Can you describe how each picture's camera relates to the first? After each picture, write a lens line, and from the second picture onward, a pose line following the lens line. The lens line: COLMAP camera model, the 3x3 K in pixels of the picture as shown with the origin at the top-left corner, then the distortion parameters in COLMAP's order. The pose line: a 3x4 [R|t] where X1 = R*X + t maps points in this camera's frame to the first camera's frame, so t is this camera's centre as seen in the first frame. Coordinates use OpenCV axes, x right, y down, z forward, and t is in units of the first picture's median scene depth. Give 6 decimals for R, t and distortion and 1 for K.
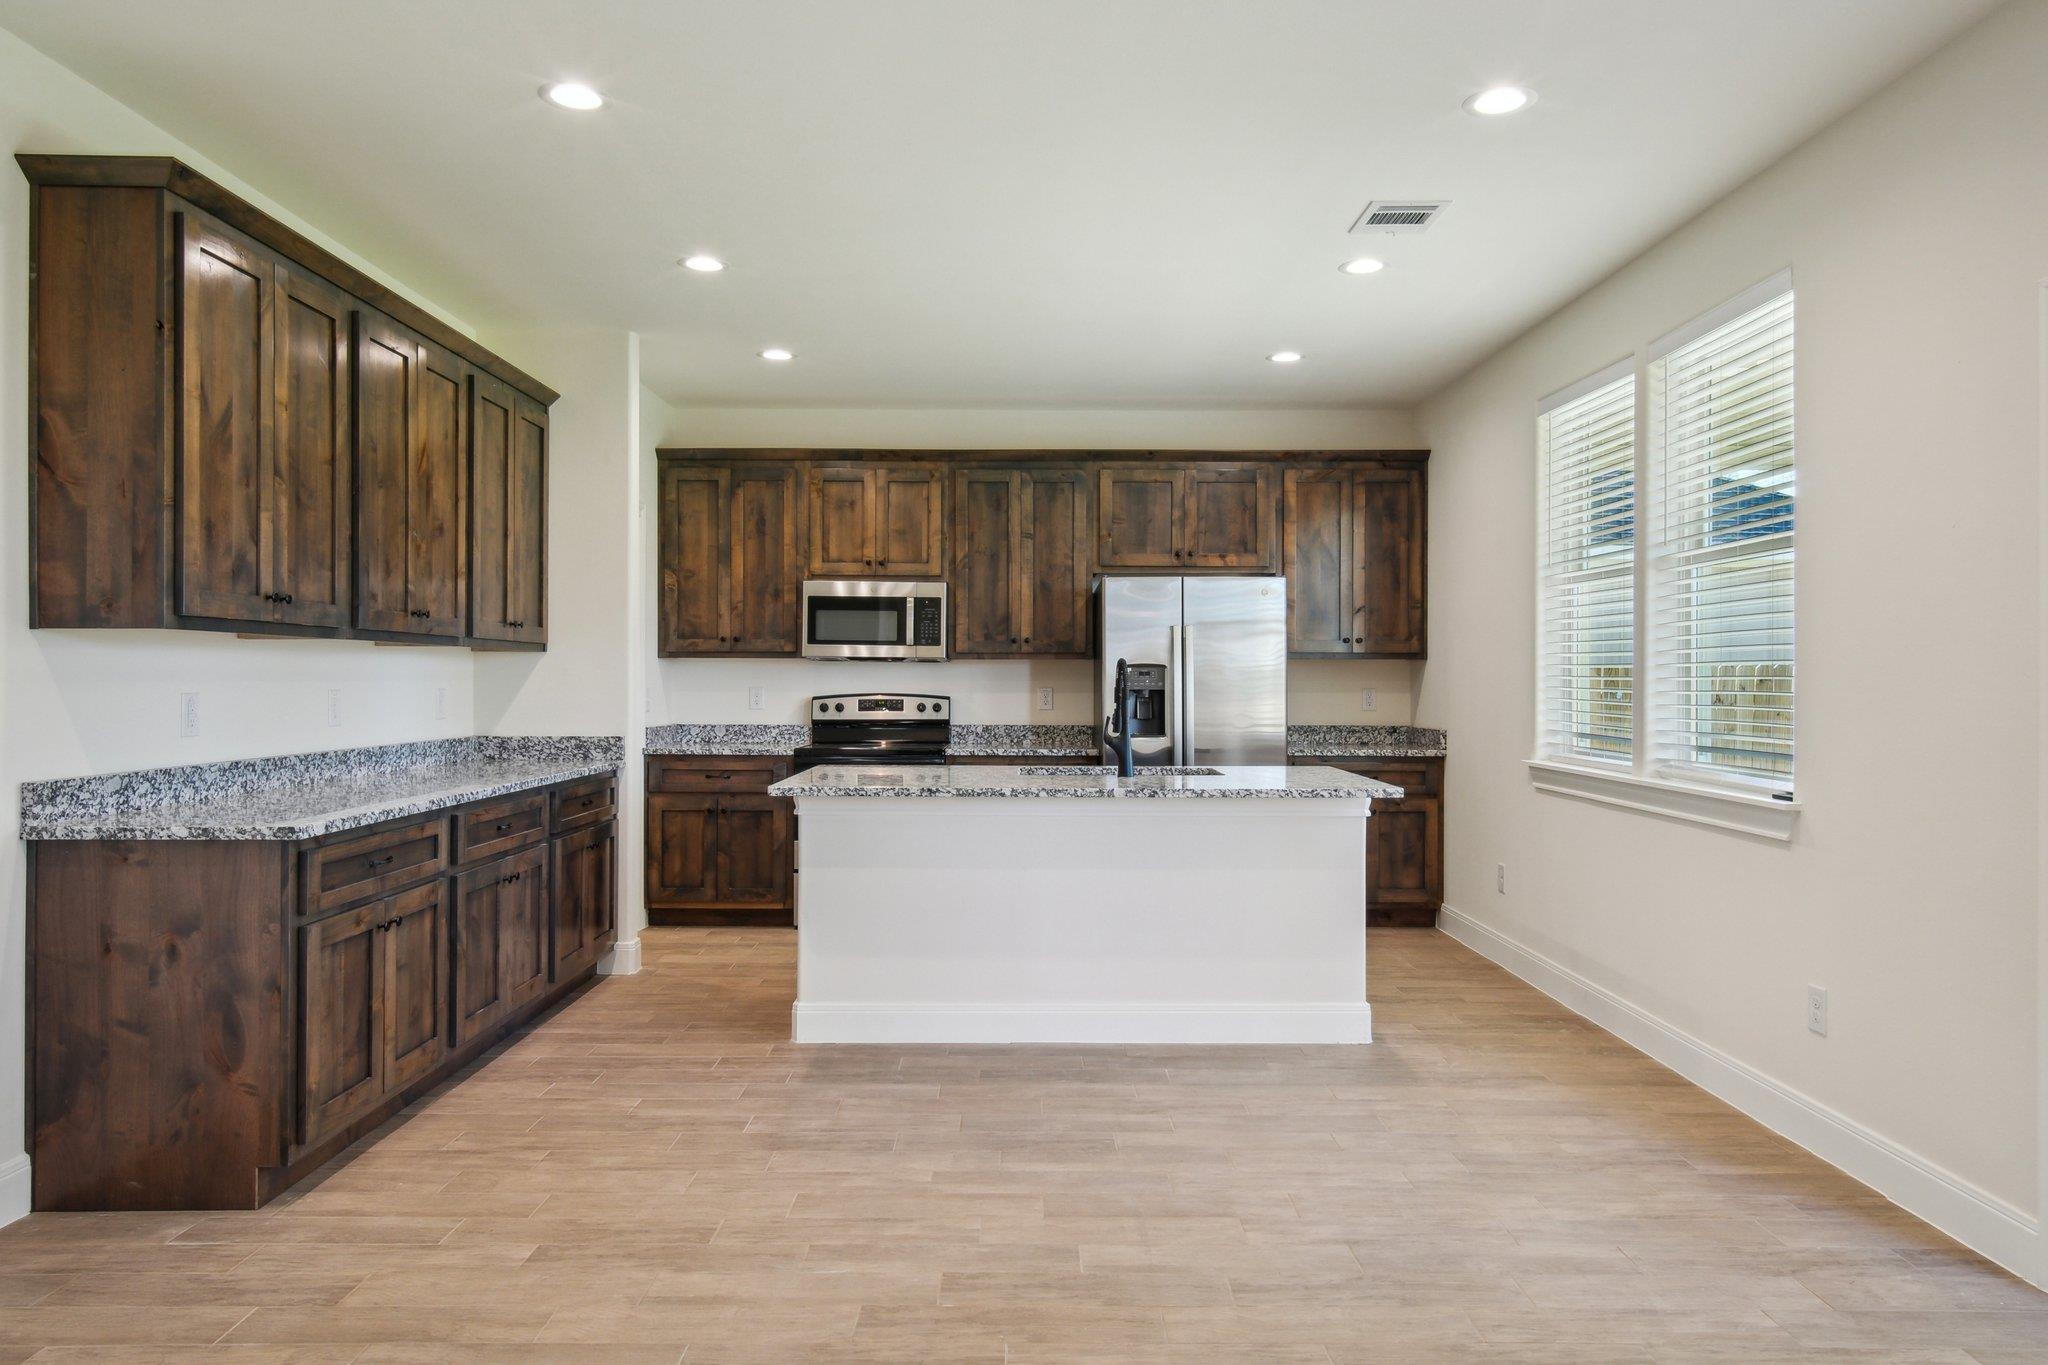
lens RADIAL K [[1364.5, 0, 1024.0], [0, 1364.5, 682.5], [0, 0, 1]] dist [-0.000058, -0.000119]
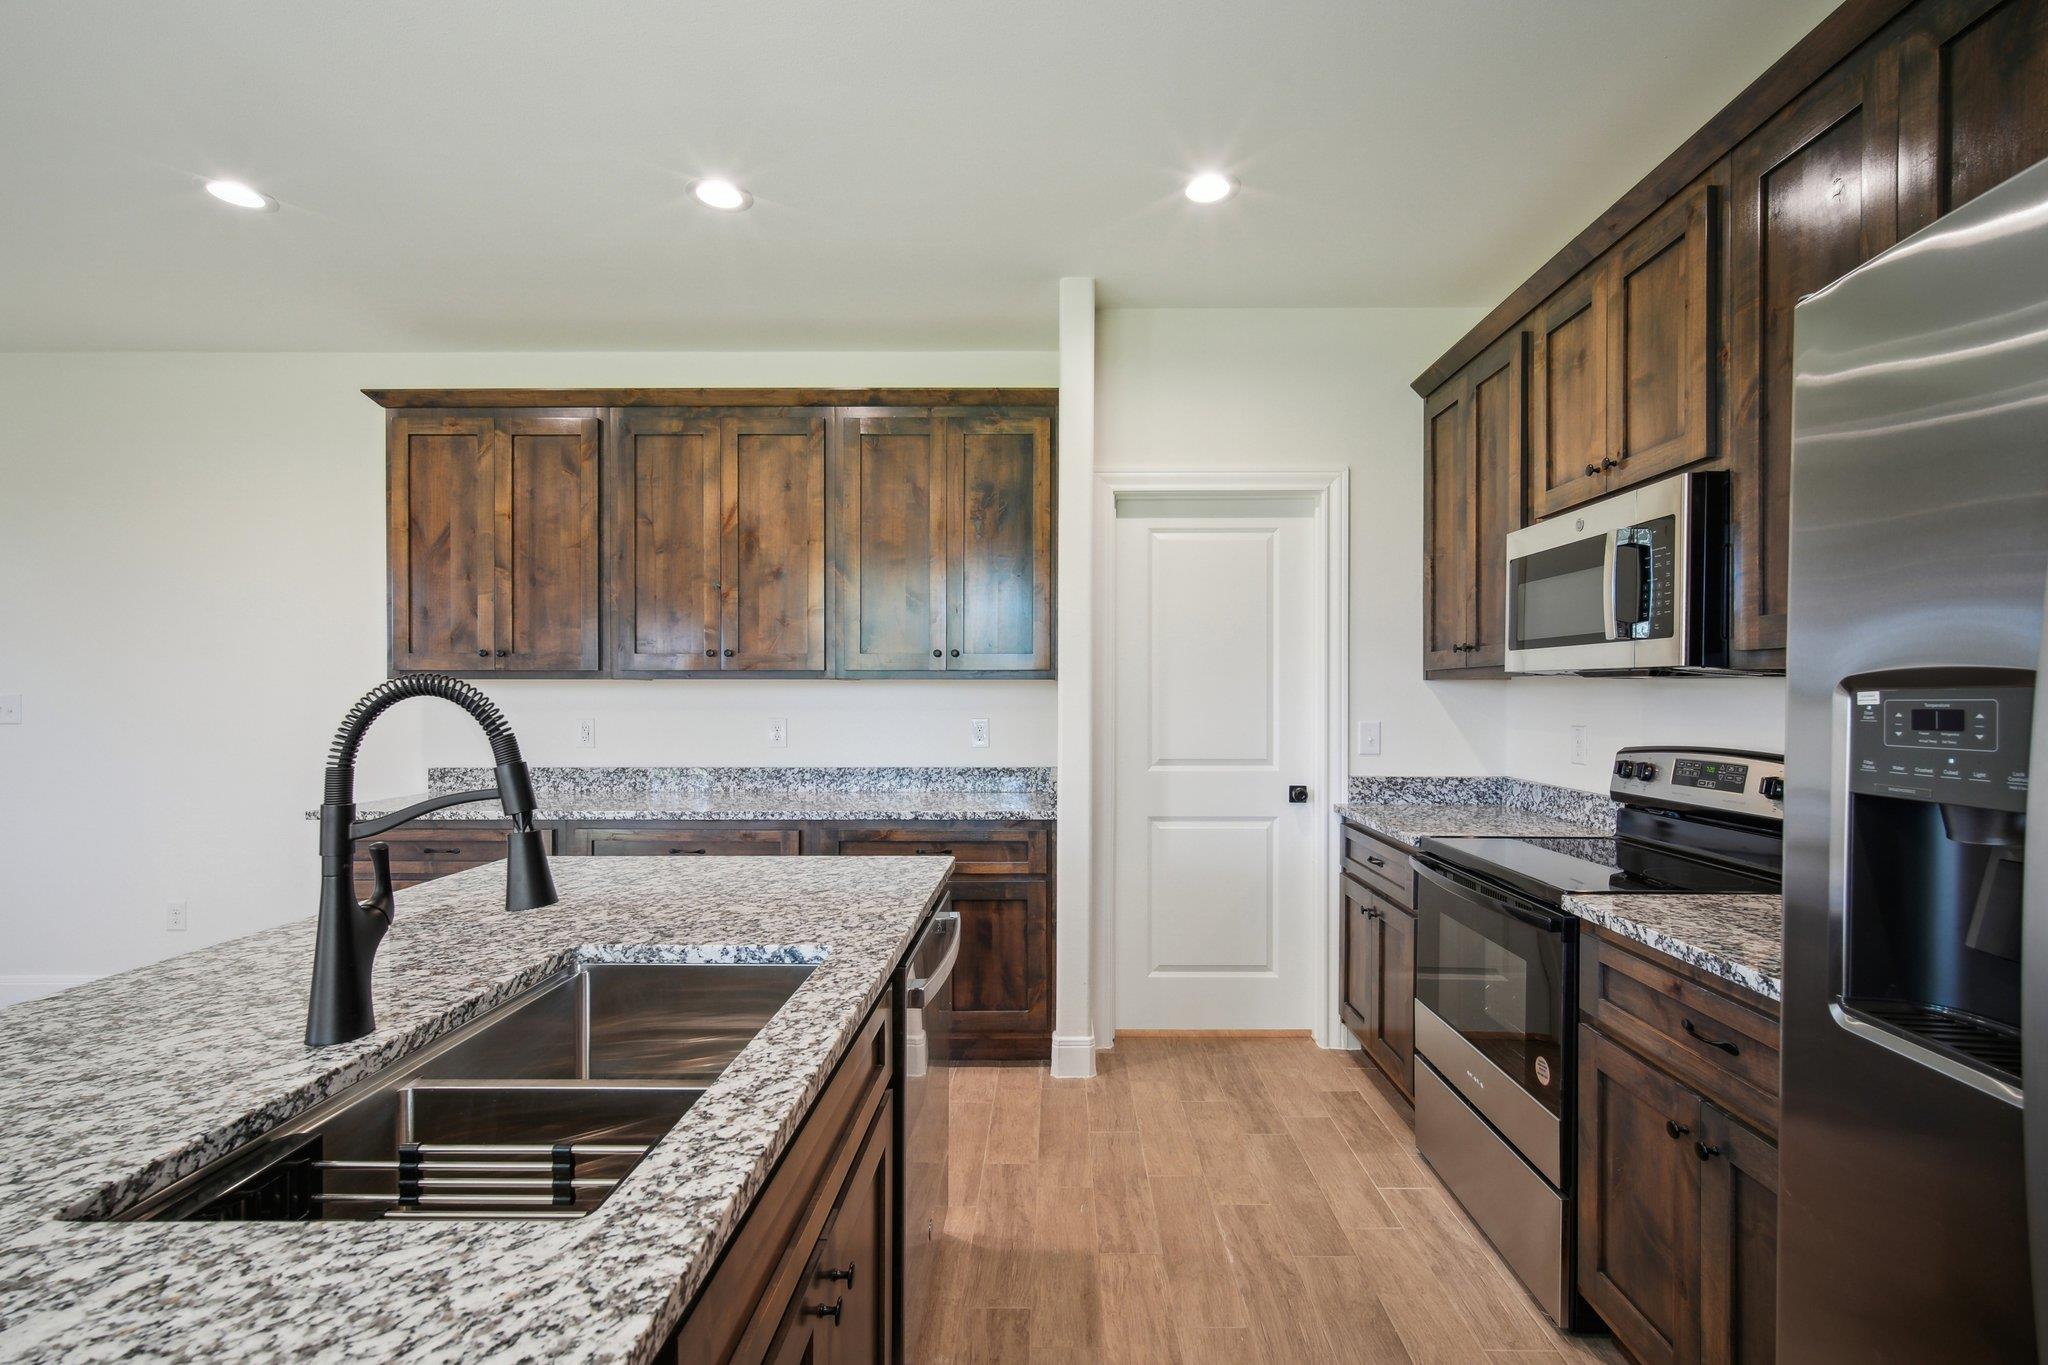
lens RADIAL K [[933.2, 0, 1029.7], [0, 933.2, 696.0], [0, 0, 1]] dist [0.000780, 0.000096]
pose [[-0.025136, -0.000696, -0.999684, 0.210744], [-0.001268, 0.999999, -0.000664, -0.008941], [0.999683, 0.001251, -0.025137, 0.811374]]
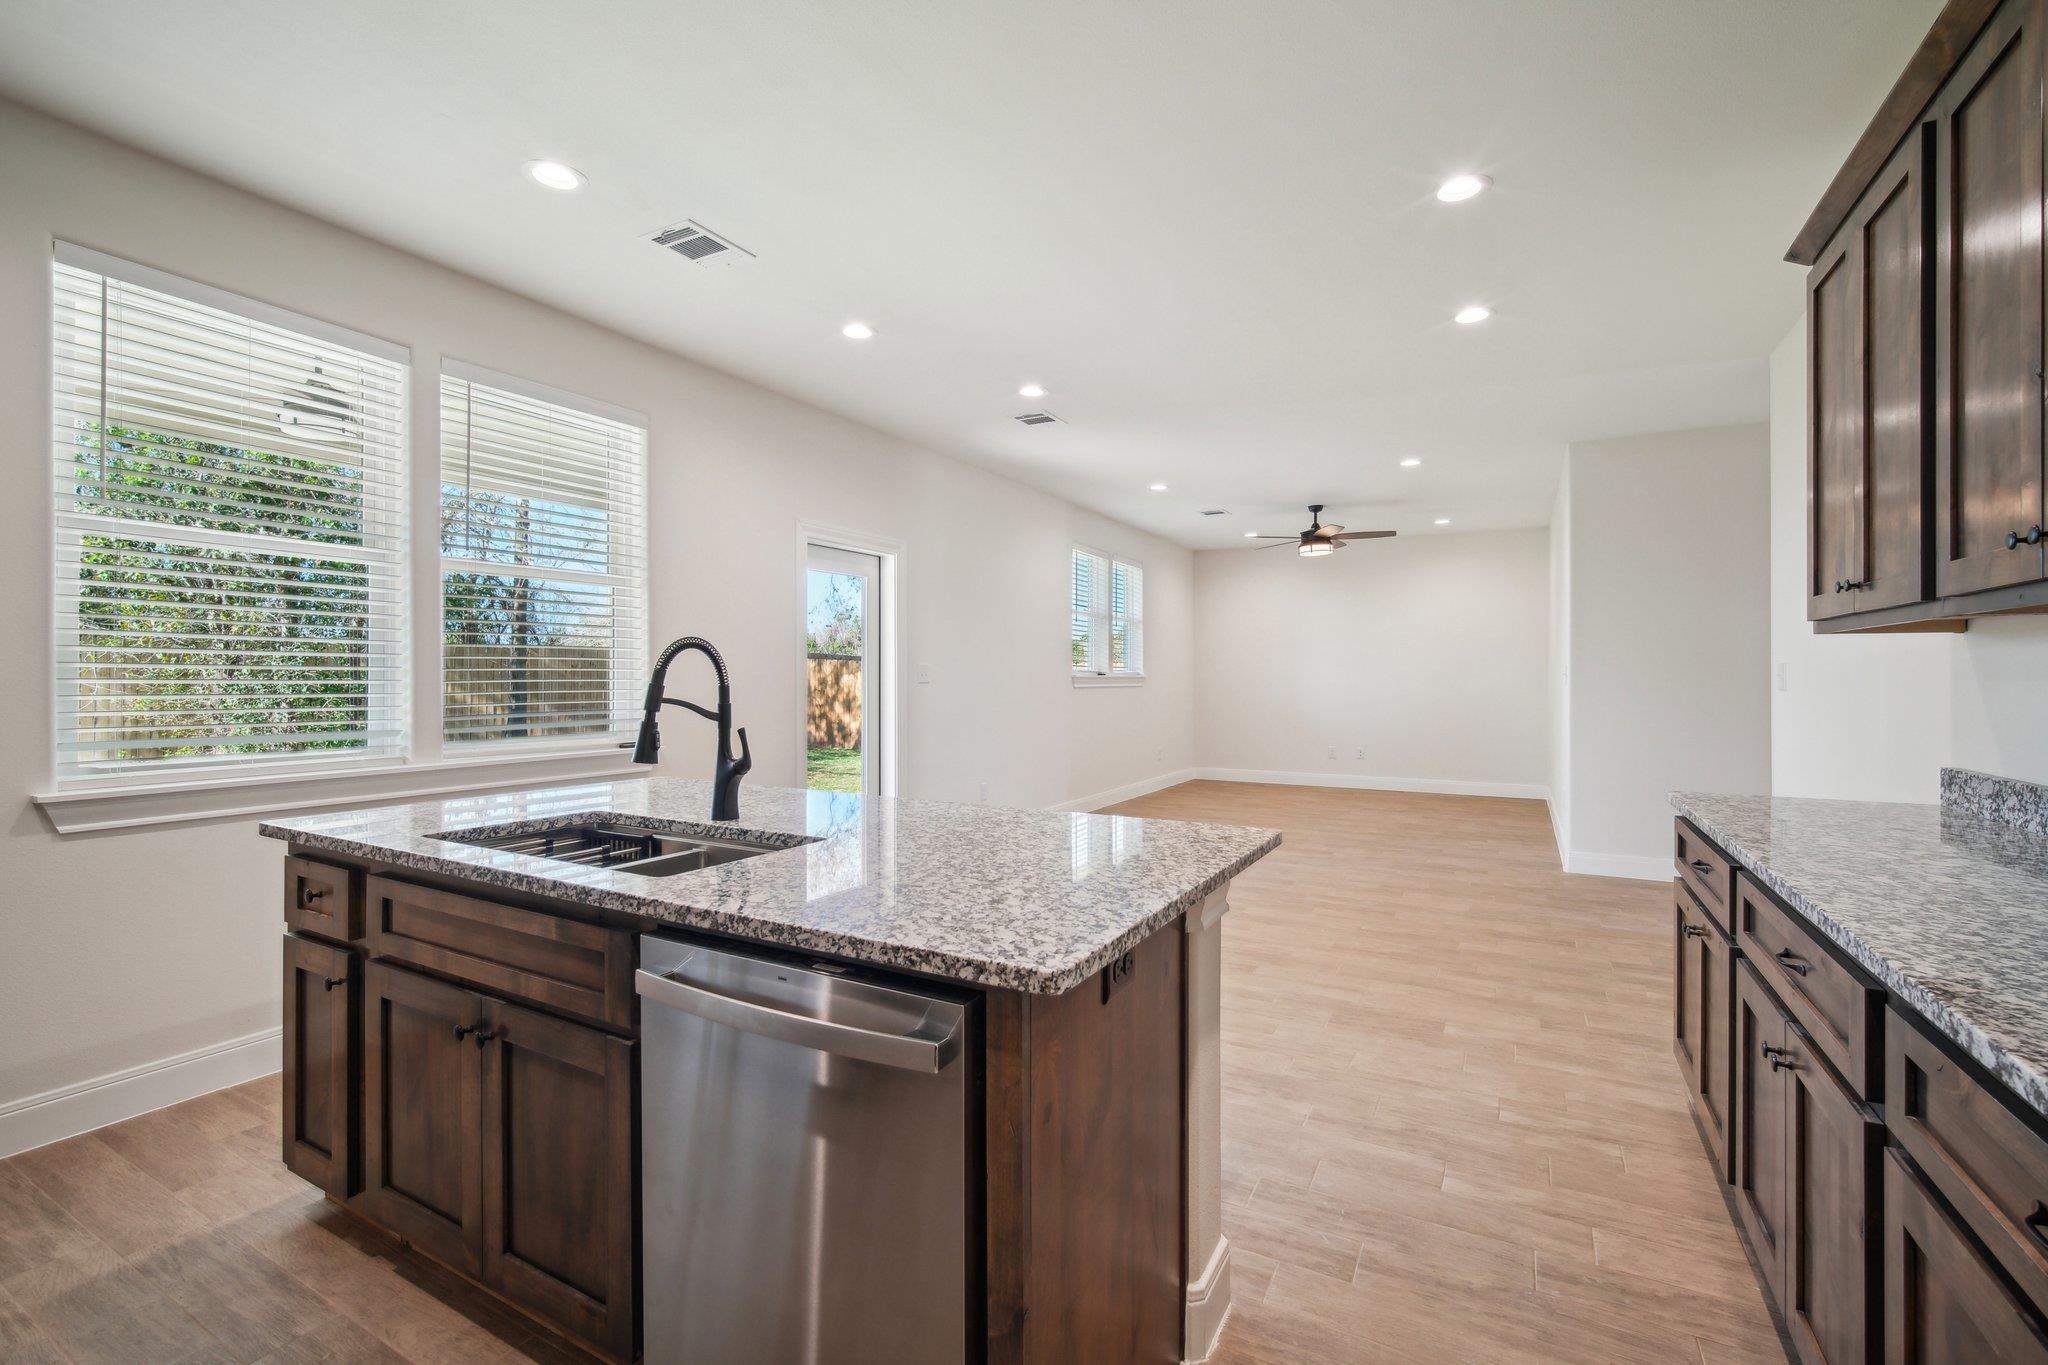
lens RADIAL K [[901.6, 0, 1027.5], [0, 901.6, 671.3], [0, 0, 1]] dist [-0.022714, 0.007599]
pose [[-0.876903, -0.003425, 0.480655, -0.183272], [-0.004681, 0.999988, -0.001415, -0.001305], [-0.480645, -0.003491, -0.876908, 0.914911]]
